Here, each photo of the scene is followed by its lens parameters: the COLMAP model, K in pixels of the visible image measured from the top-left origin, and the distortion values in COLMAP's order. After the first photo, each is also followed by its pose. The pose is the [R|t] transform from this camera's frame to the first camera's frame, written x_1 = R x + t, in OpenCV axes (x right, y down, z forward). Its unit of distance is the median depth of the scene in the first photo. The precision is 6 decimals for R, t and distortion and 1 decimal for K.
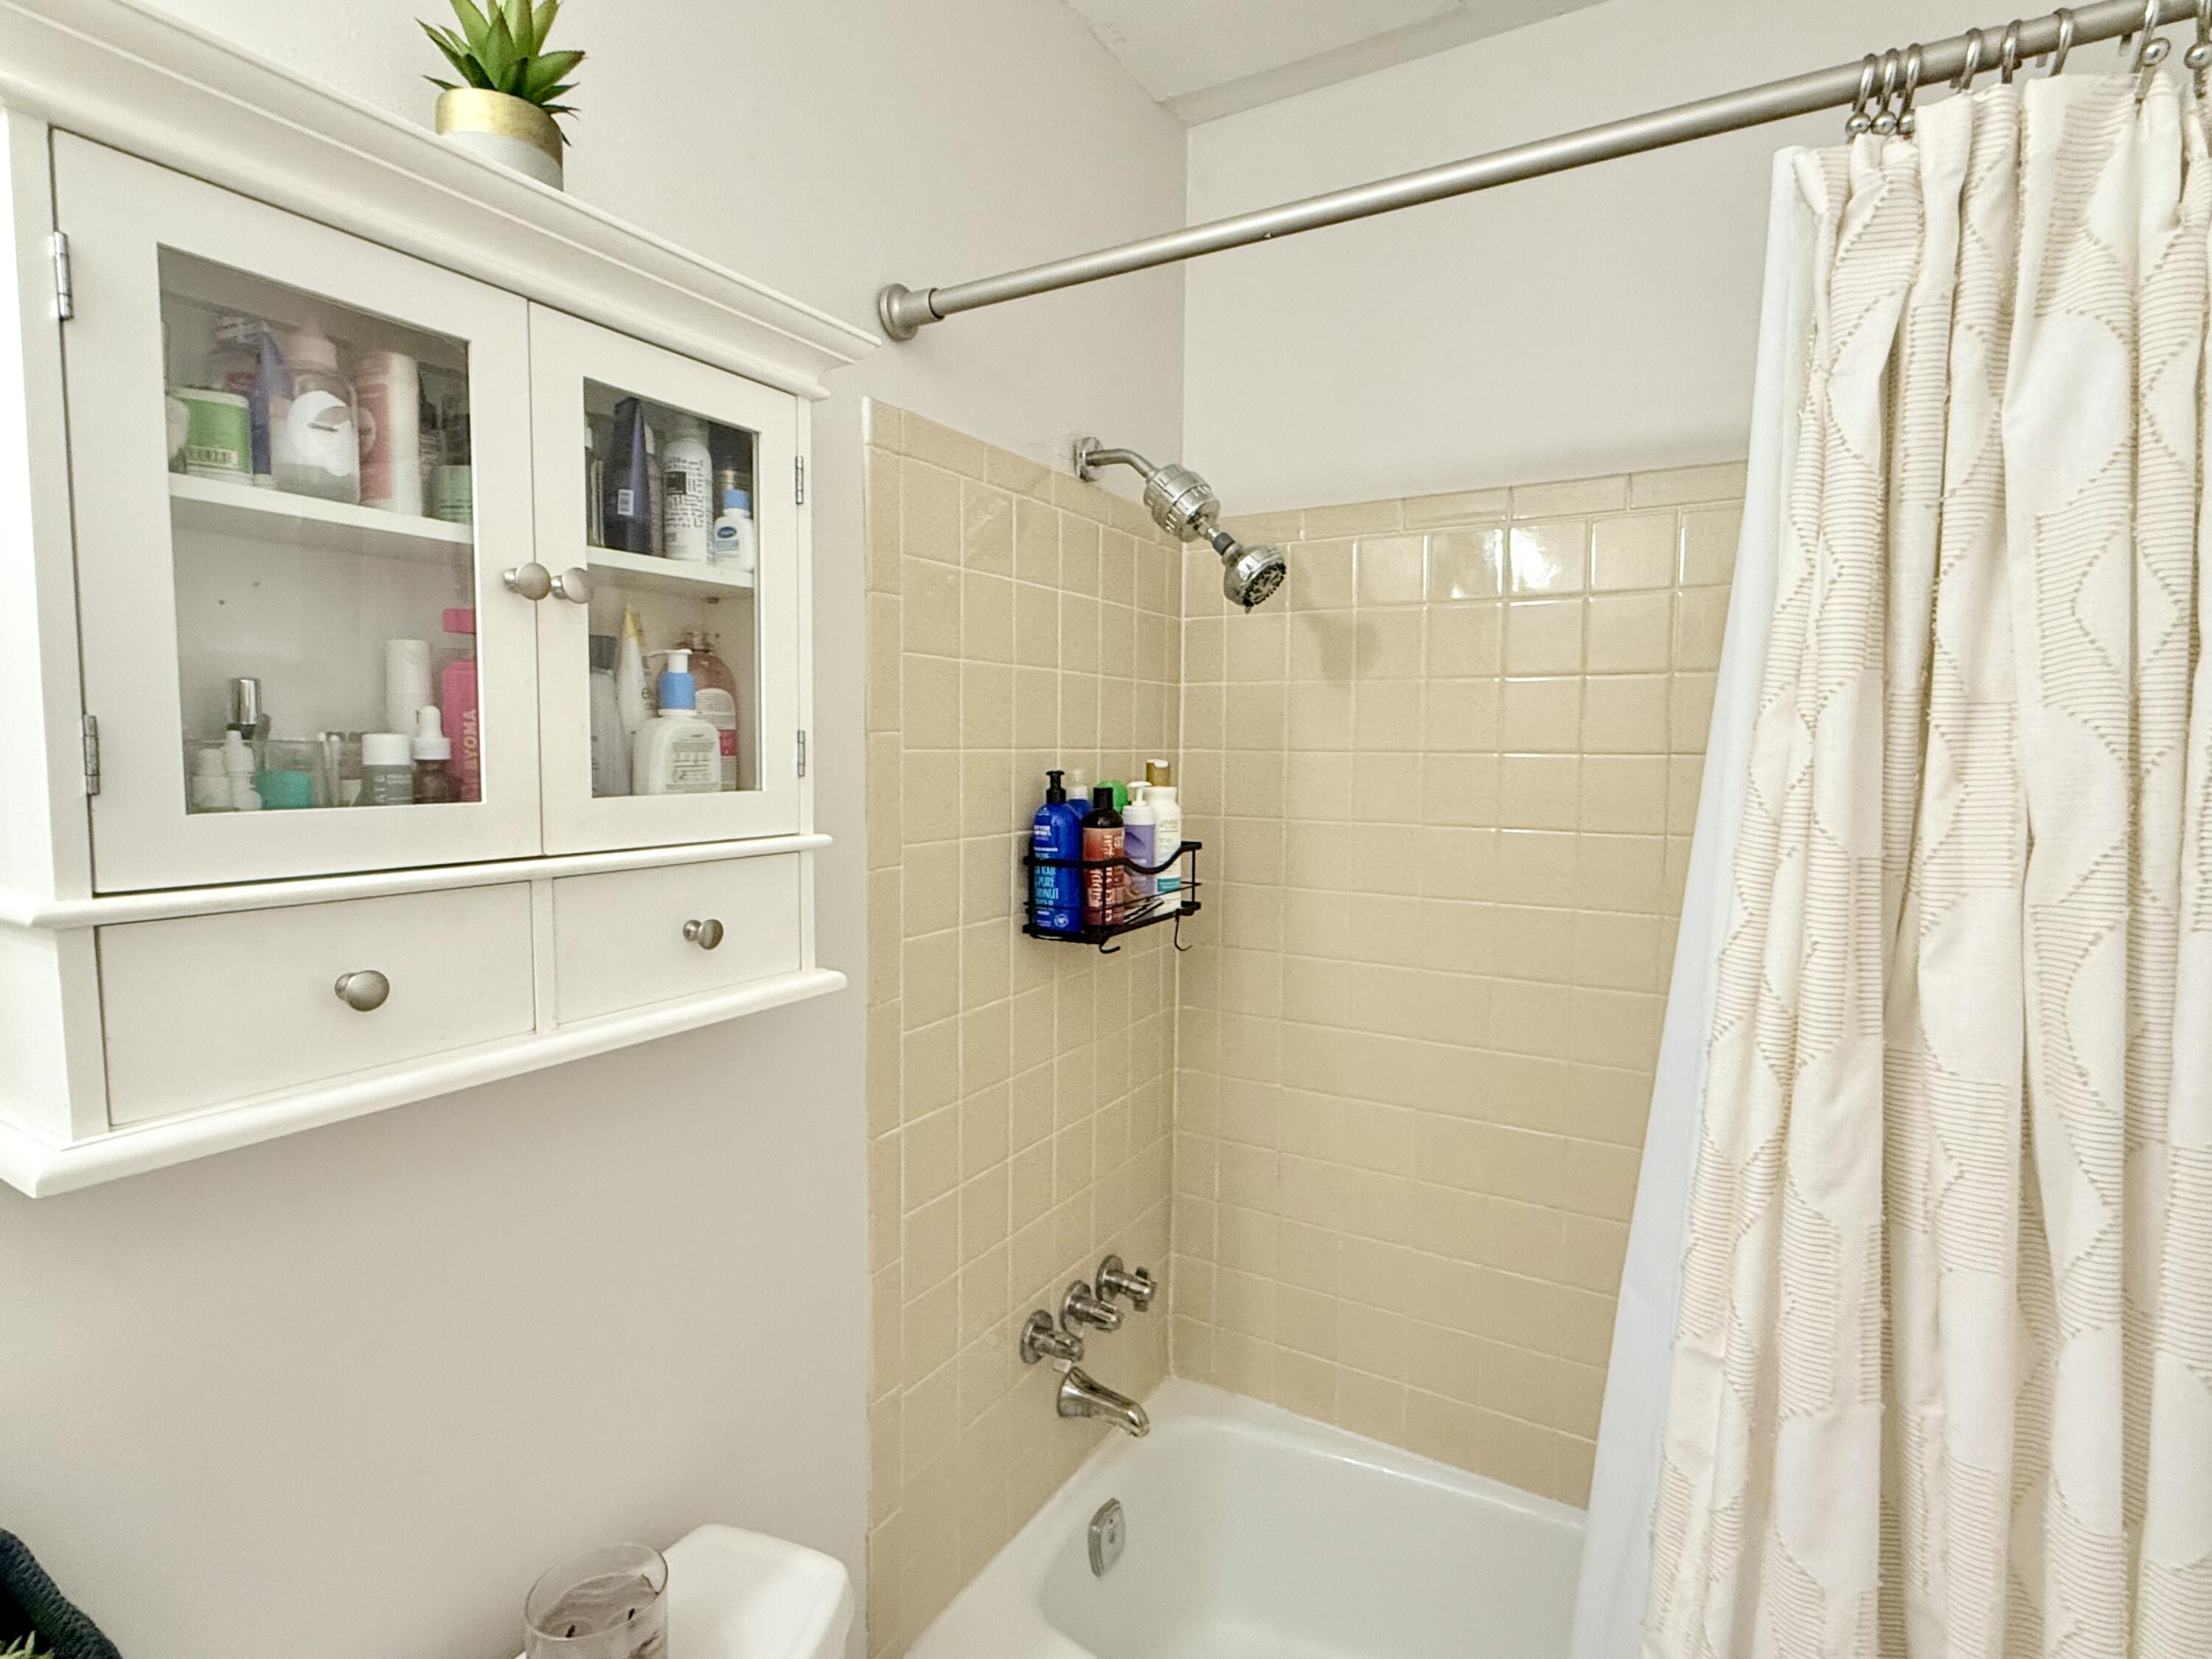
lens RADIAL K [[1116.3, 0, 1103.5], [0, 1116.3, 823.7], [0, 0, 1]] dist [-0.000166, 0.000877]
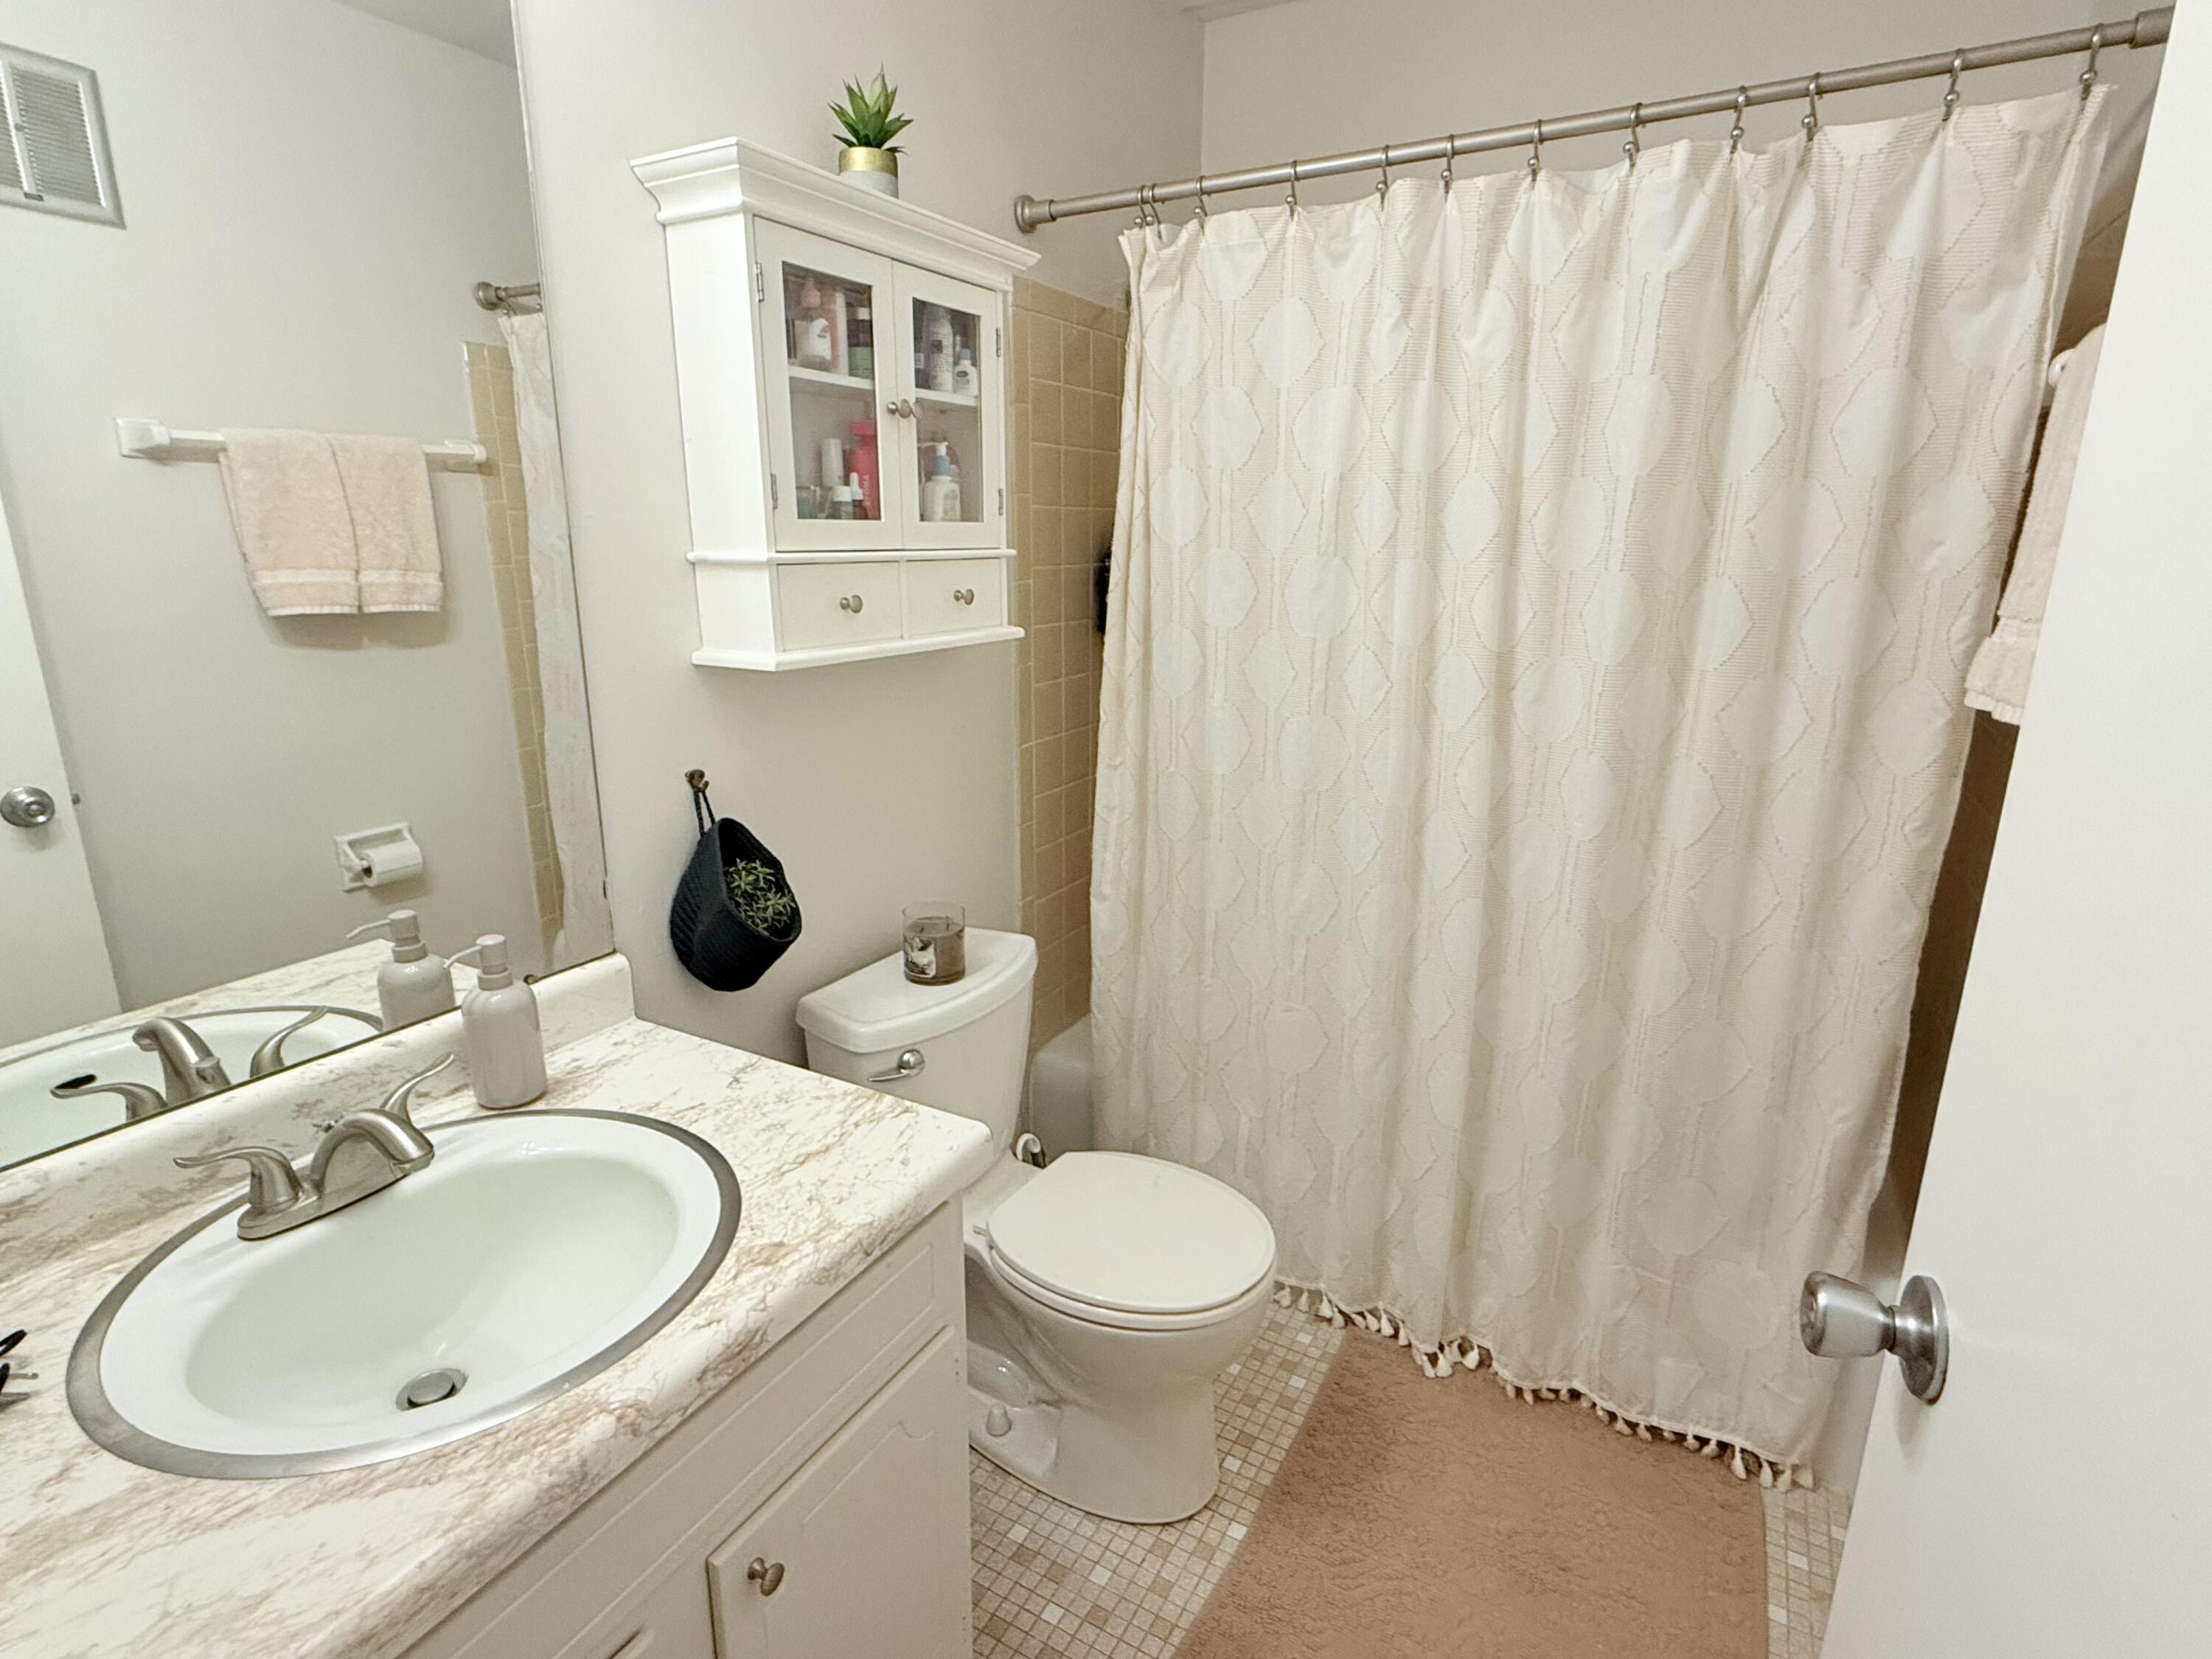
lens RADIAL K [[1116.3, 0, 1109.7], [0, 1116.3, 829.6], [0, 0, 1]] dist [-0.000166, 0.000877]
pose [[0.999781, -0.010775, 0.017968, -0.144968], [0.007230, 0.982365, 0.186836, 0.133154], [-0.019664, -0.186665, 0.982227, -0.959768]]
